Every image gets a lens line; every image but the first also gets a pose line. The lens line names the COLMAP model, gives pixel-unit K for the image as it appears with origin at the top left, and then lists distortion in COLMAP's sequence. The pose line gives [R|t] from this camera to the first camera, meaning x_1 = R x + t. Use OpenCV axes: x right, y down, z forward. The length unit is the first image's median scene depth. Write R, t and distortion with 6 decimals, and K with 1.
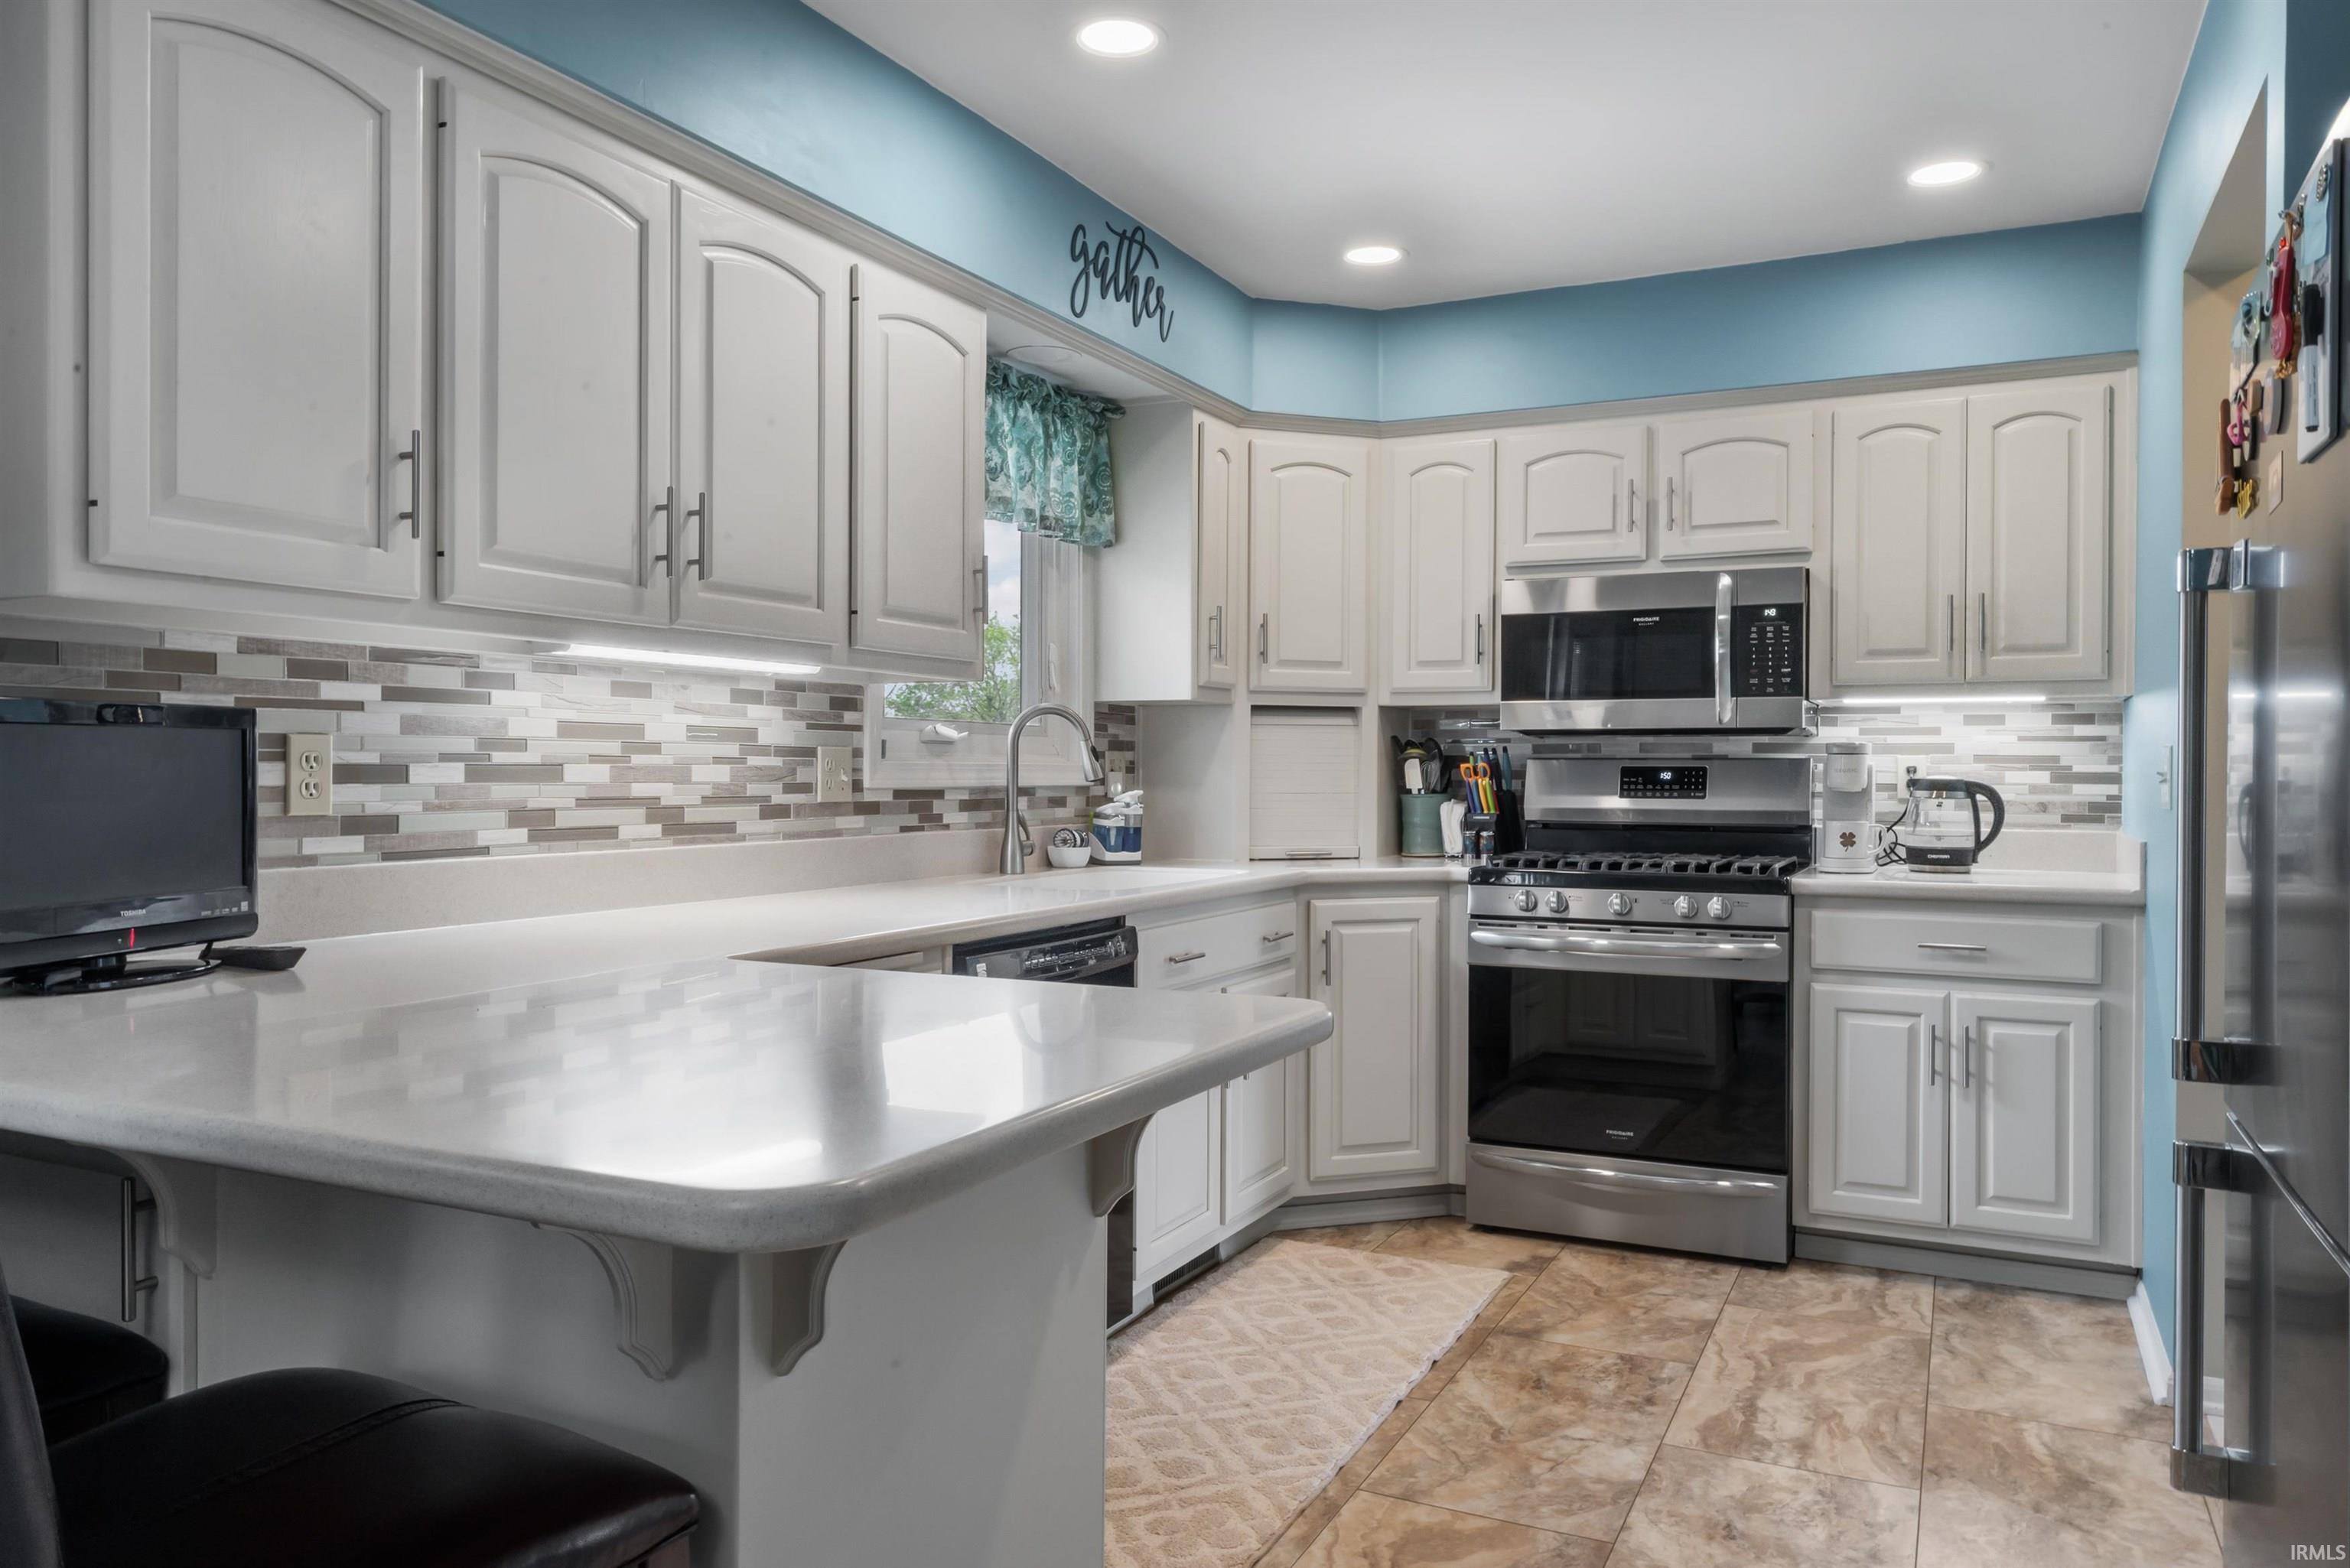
lens RADIAL K [[1624.2, 0, 1176.1], [0, 1624.2, 775.5], [0, 0, 1]] dist [0.001521, -0.002653]
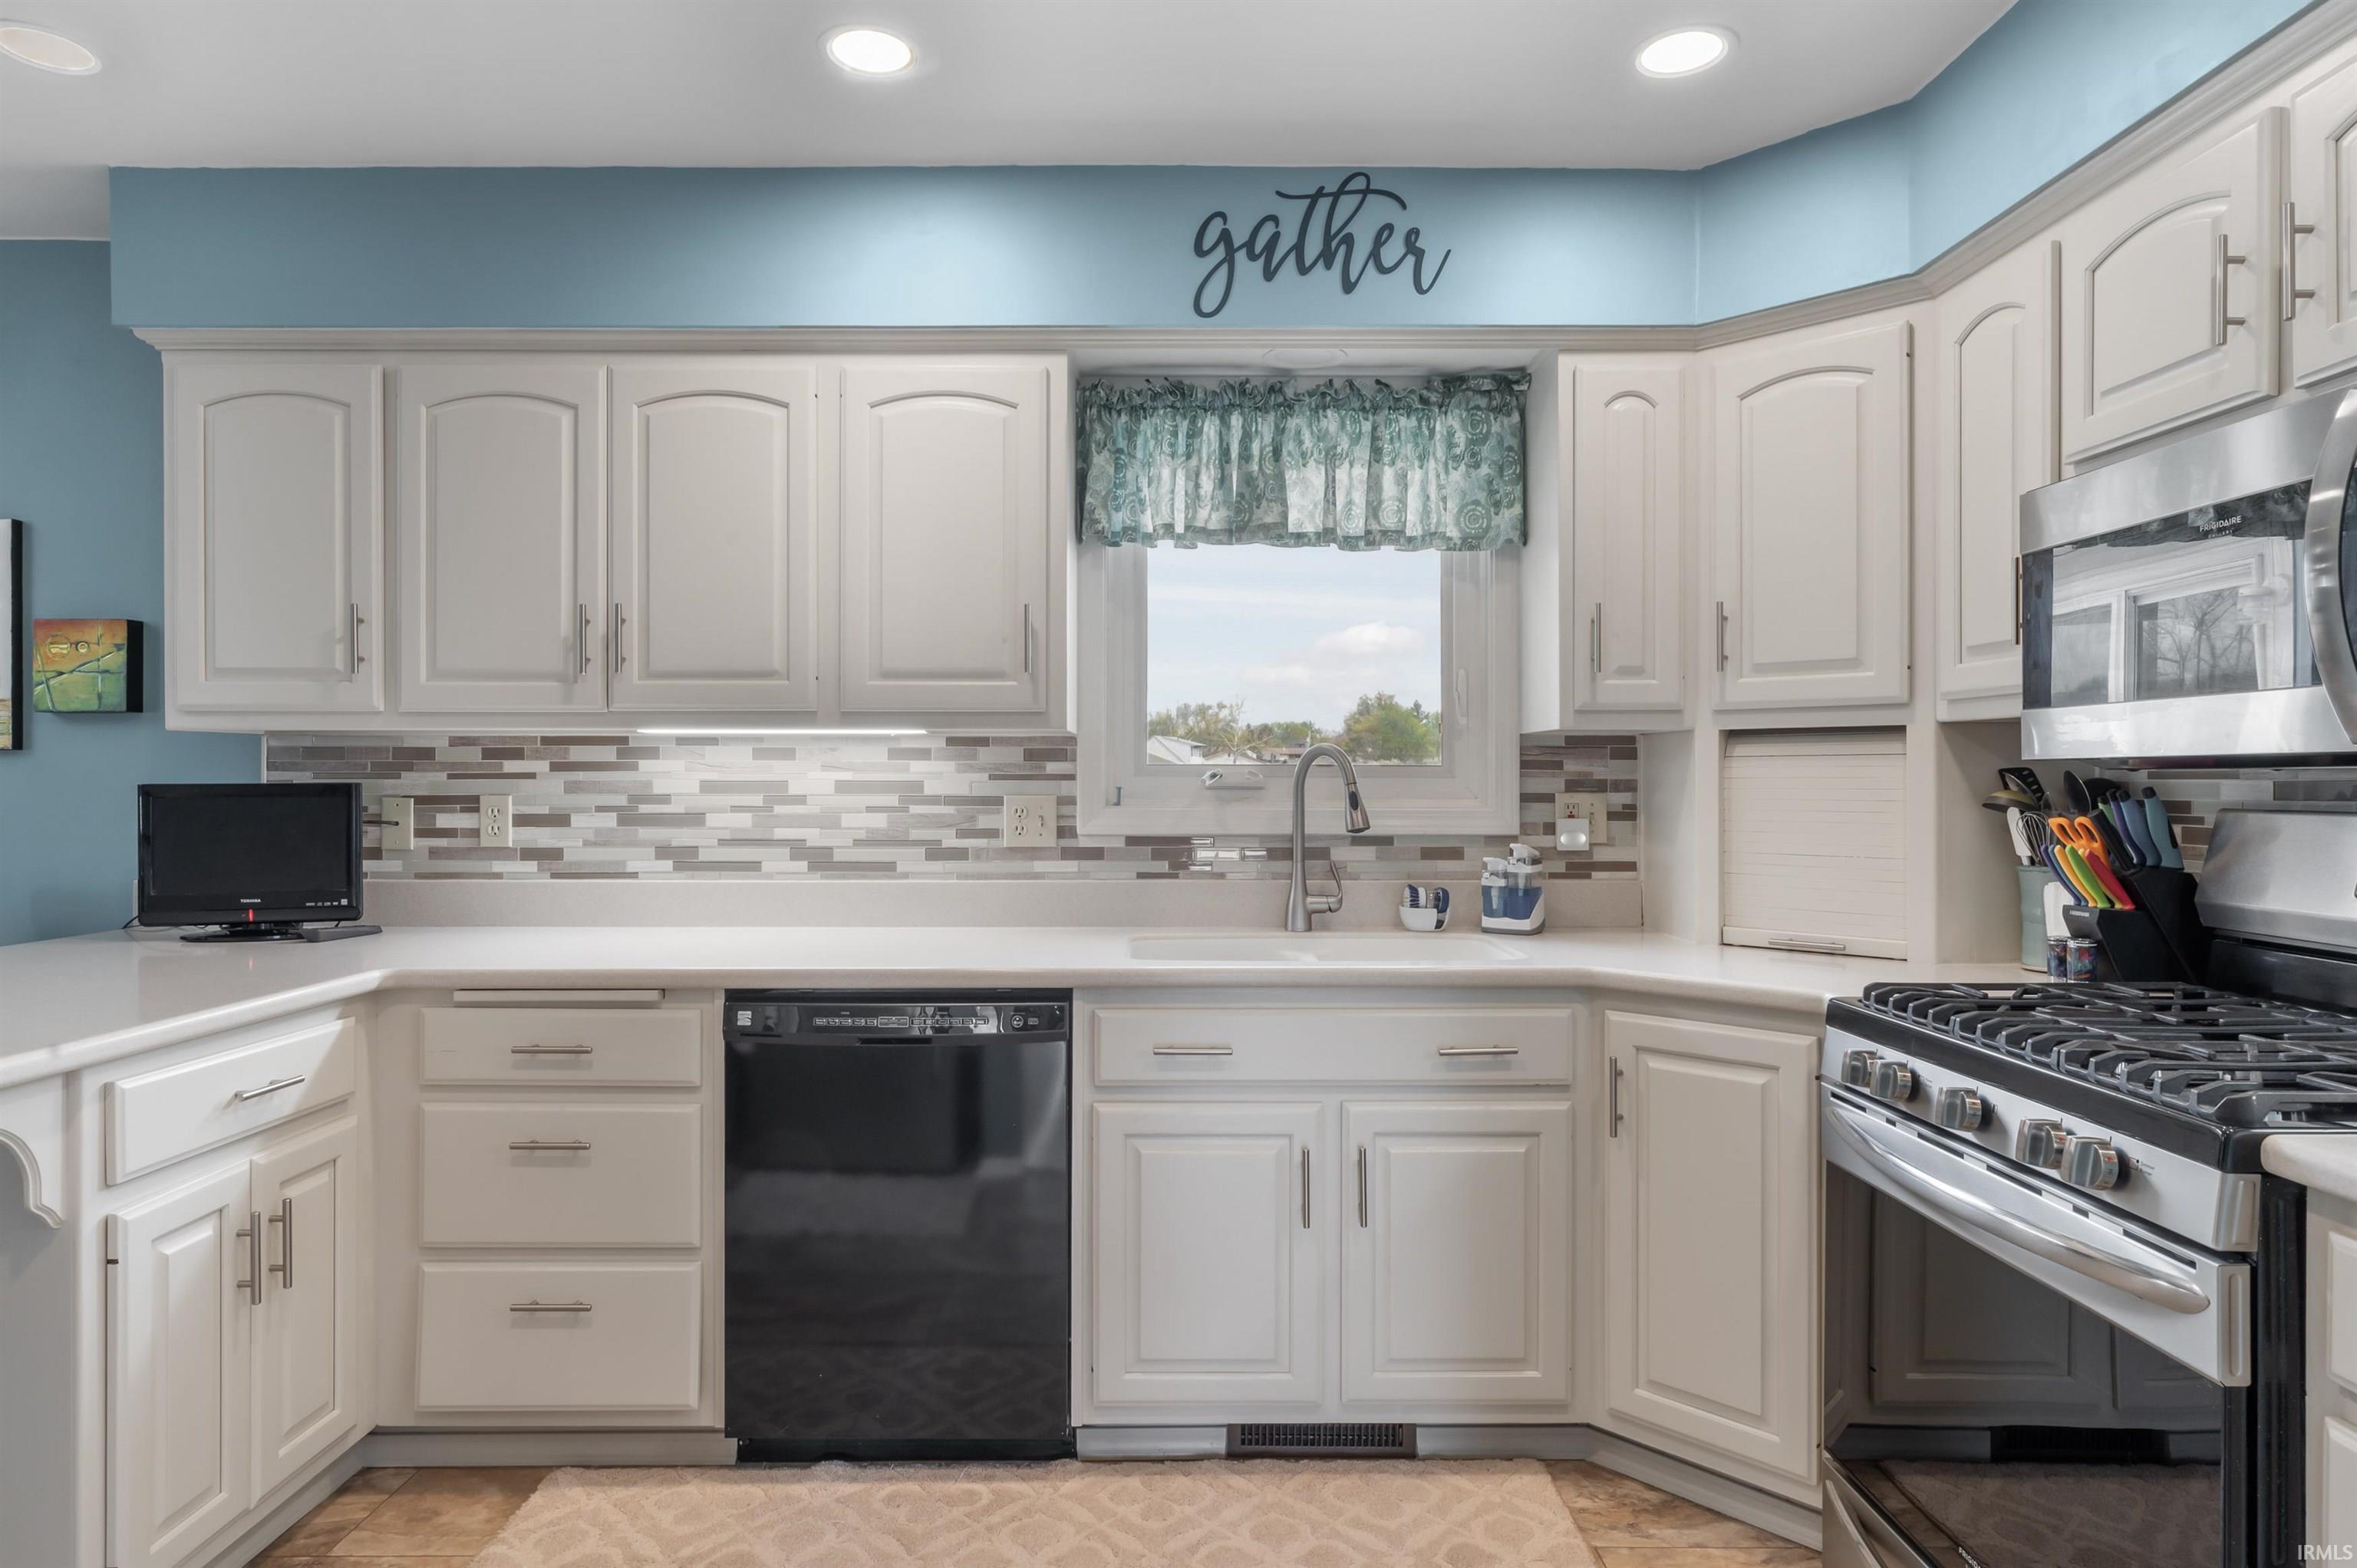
lens RADIAL K [[1326.4, 0, 1177.6], [0, 1326.4, 776.2], [0, 0, 1]] dist [-0.005287, -0.002657]
pose [[0.447764, -0.005622, -0.894134, 0.568017], [-0.001547, 0.999974, -0.007062, -0.022442], [0.894151, 0.004546, 0.447743, 0.638653]]
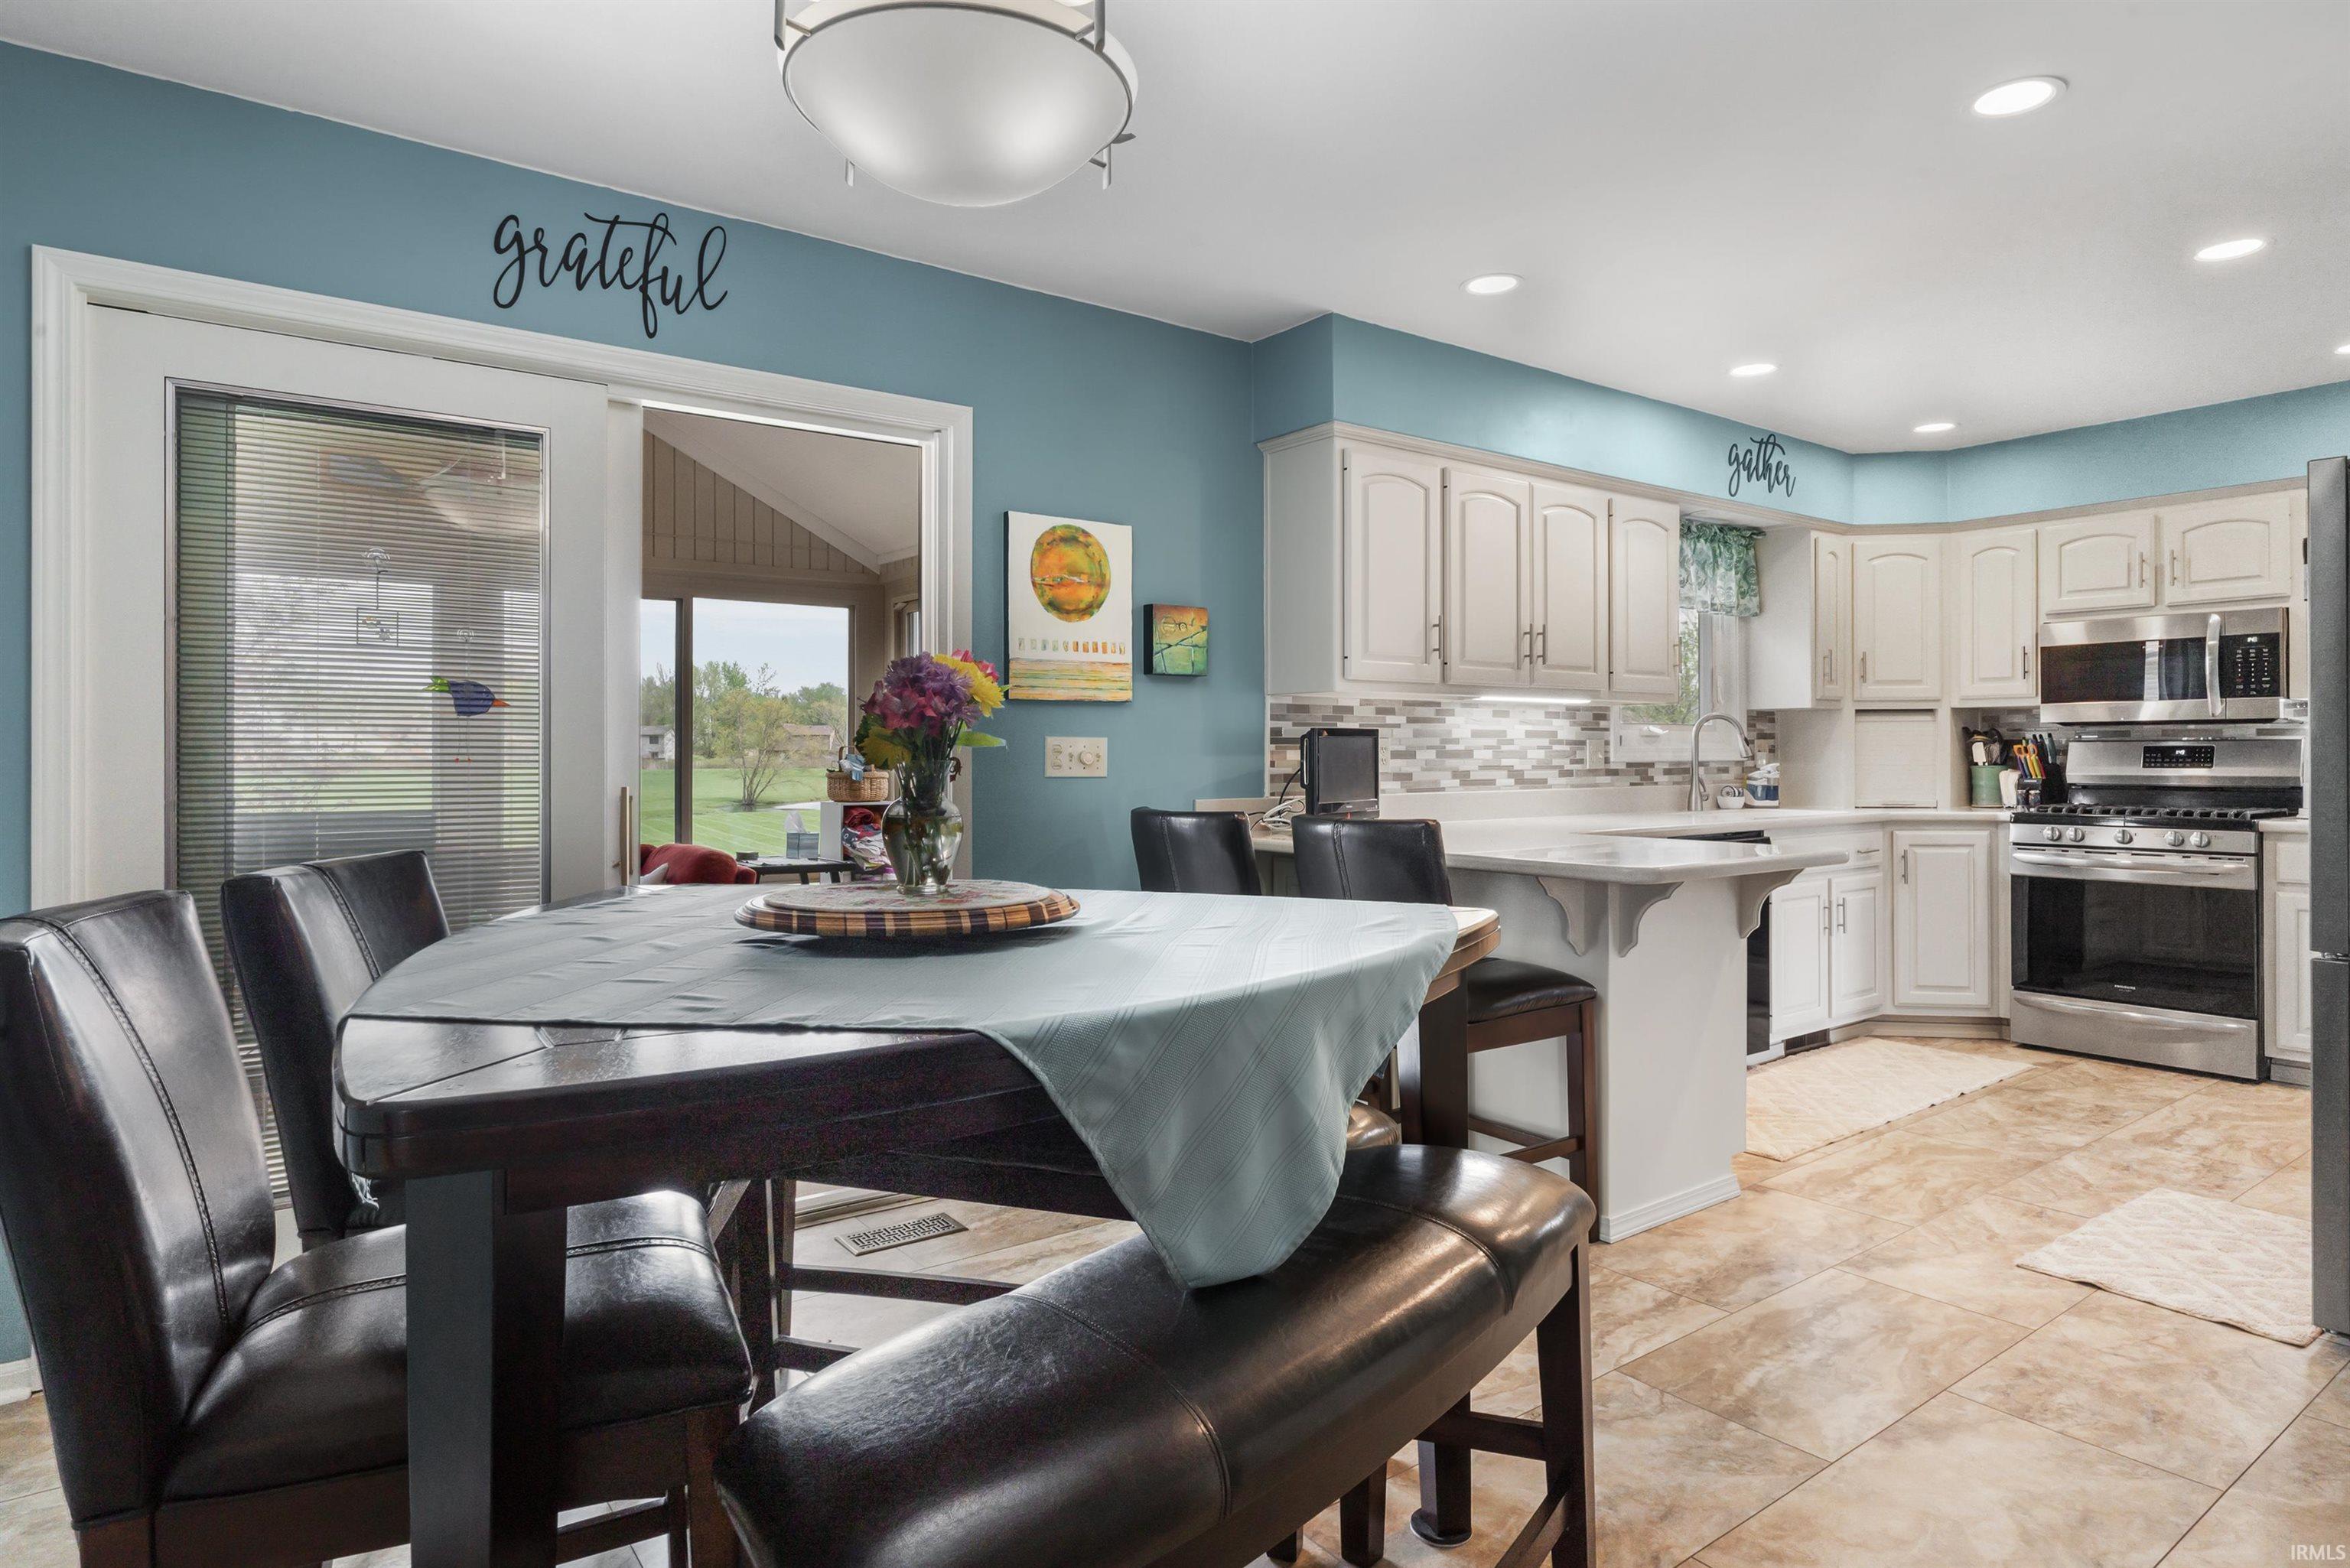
lens RADIAL K [[1293.6, 0, 1161.1], [0, 1293.6, 749.5], [0, 0, 1]] dist [-0.007735, -0.001835]
pose [[0.885176, -0.007604, -0.465195, 0.039356], [0.004750, 0.999962, -0.007306, 0.002129], [0.465233, 0.004258, 0.885178, -0.525100]]
